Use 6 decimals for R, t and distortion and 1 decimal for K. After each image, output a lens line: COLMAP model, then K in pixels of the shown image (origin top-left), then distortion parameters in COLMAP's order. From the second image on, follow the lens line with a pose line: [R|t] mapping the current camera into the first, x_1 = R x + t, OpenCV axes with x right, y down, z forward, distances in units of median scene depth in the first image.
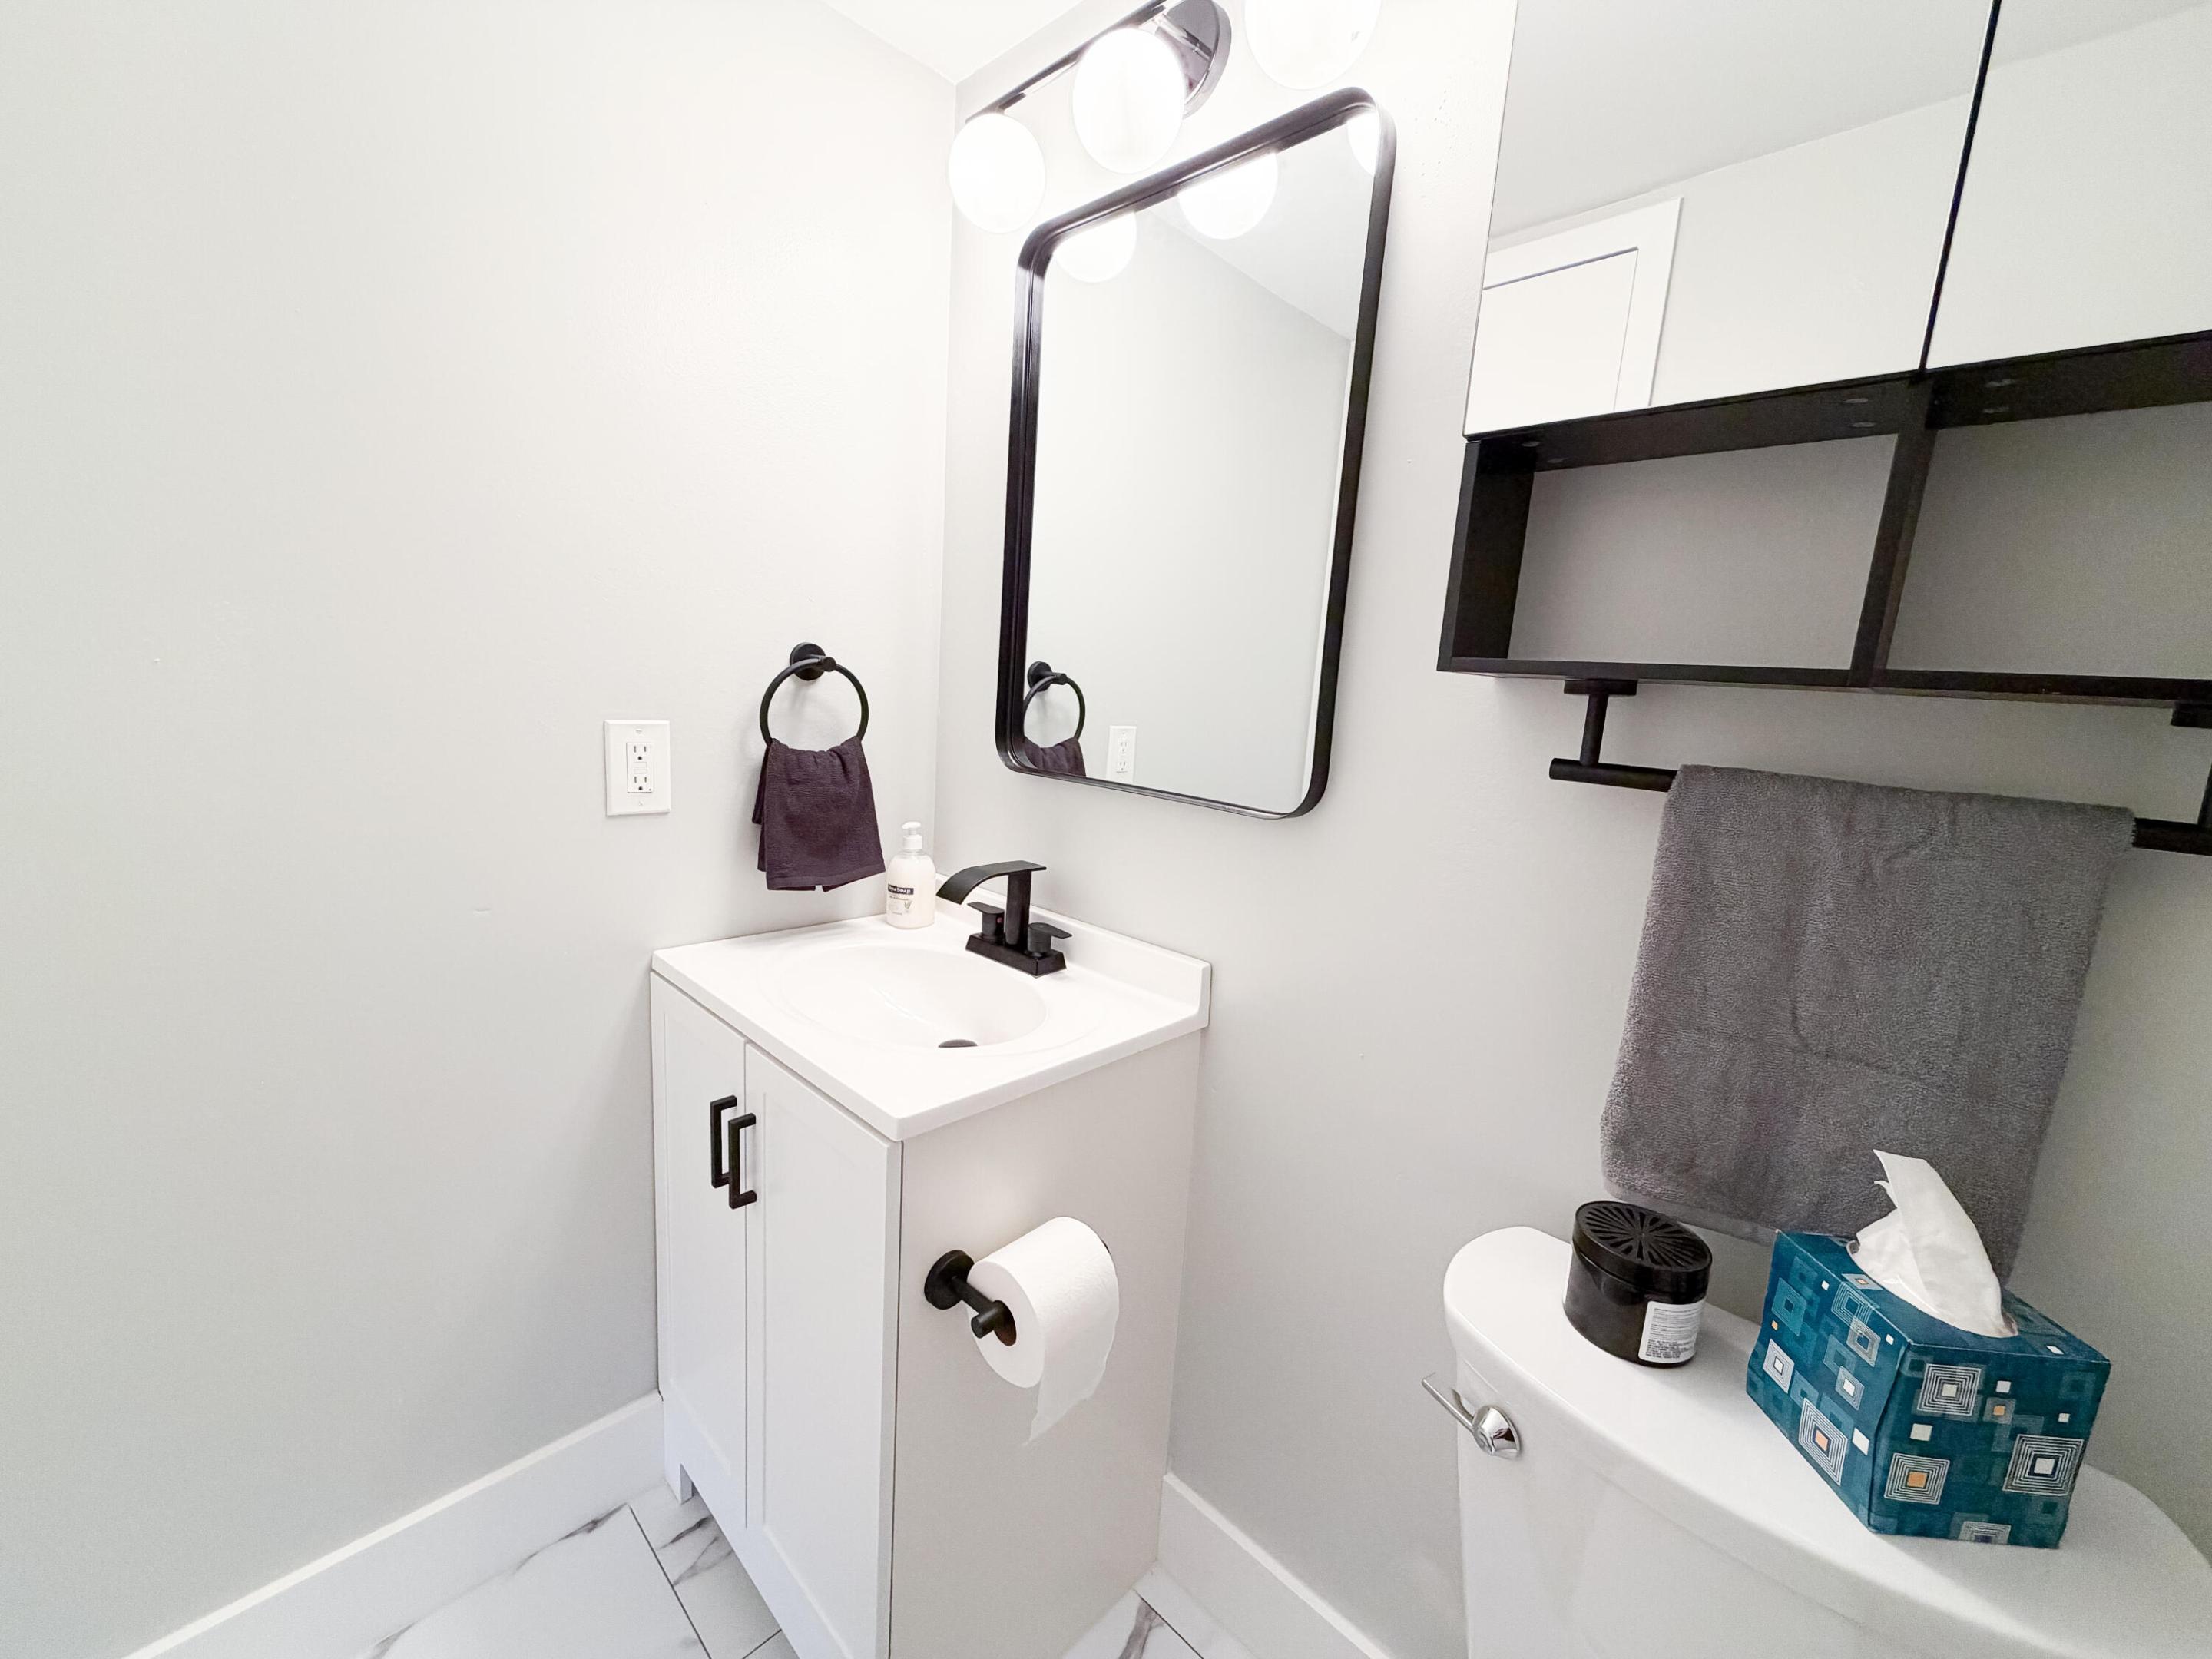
lens RADIAL K [[889.0, 0, 1106.0], [0, 889.0, 829.5], [0, 0, 1]] dist [-0.001044, -0.000146]
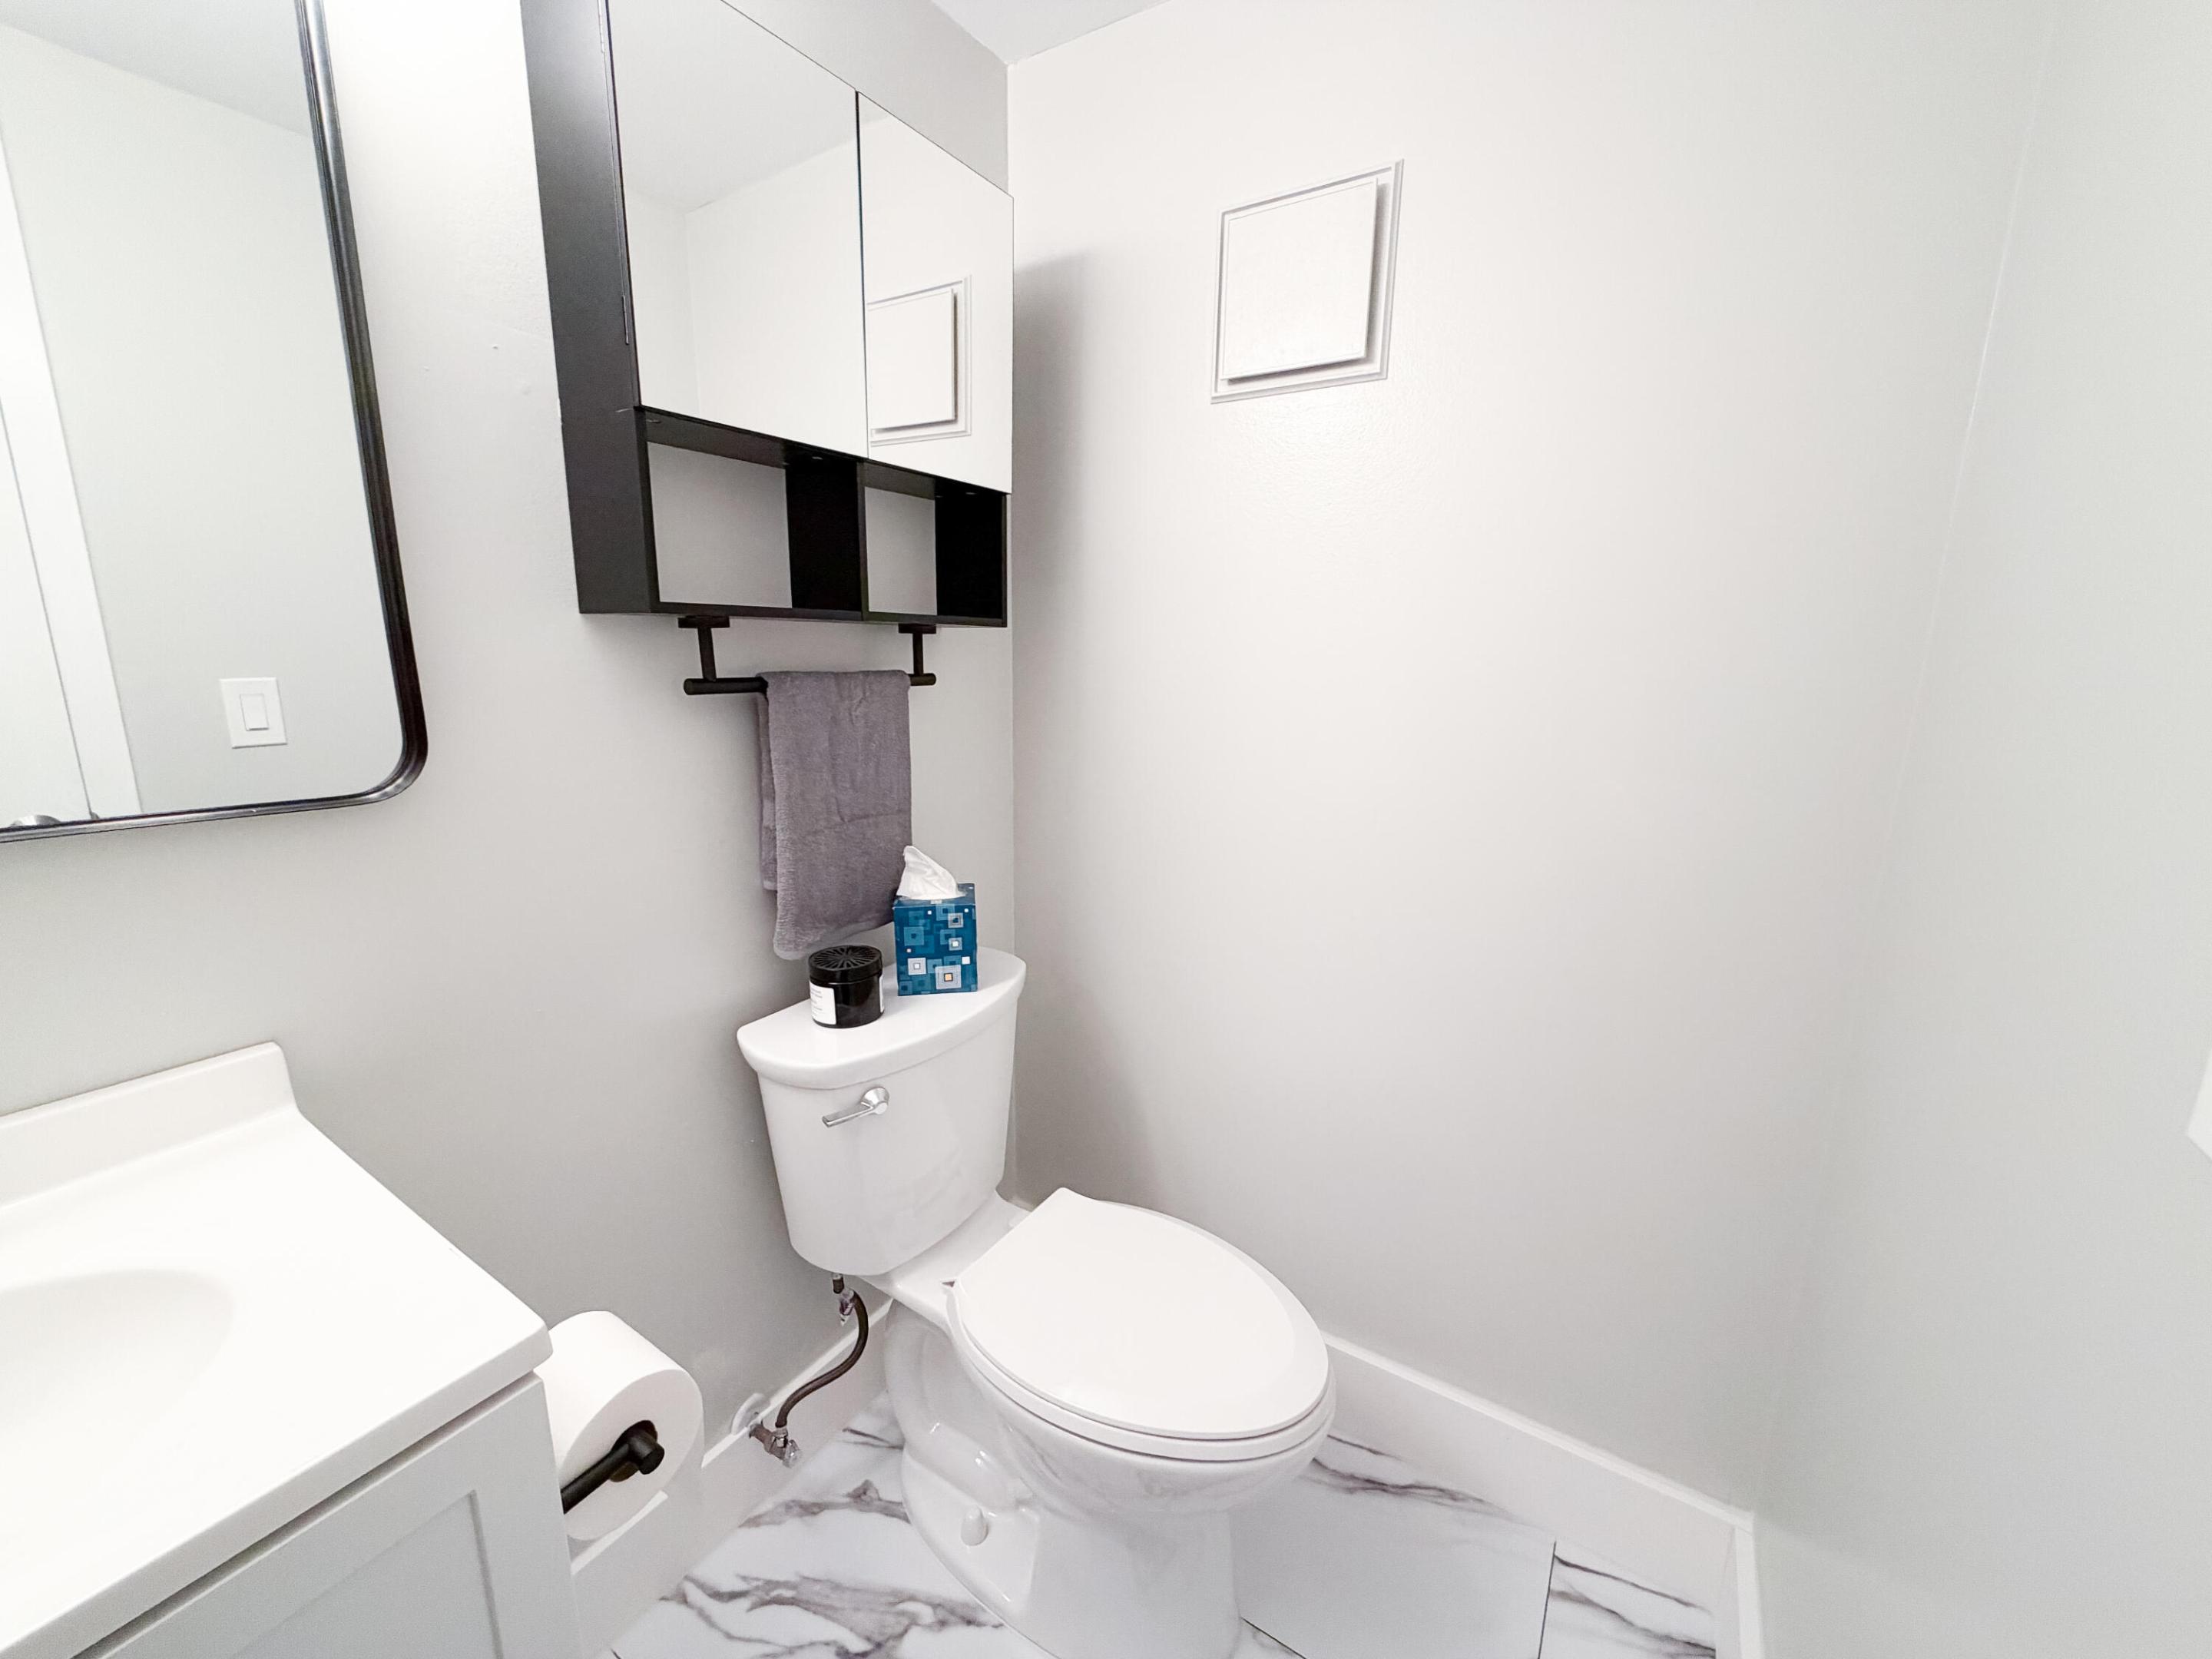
lens RADIAL K [[889.0, 0, 1106.0], [0, 889.0, 829.5], [0, 0, 1]] dist [-0.001044, -0.000146]
pose [[-0.192428, -0.265399, 0.944741, -0.947544], [0.141164, 0.945233, 0.294290, -0.179843], [-0.971105, 0.189993, -0.144424, 0.688926]]
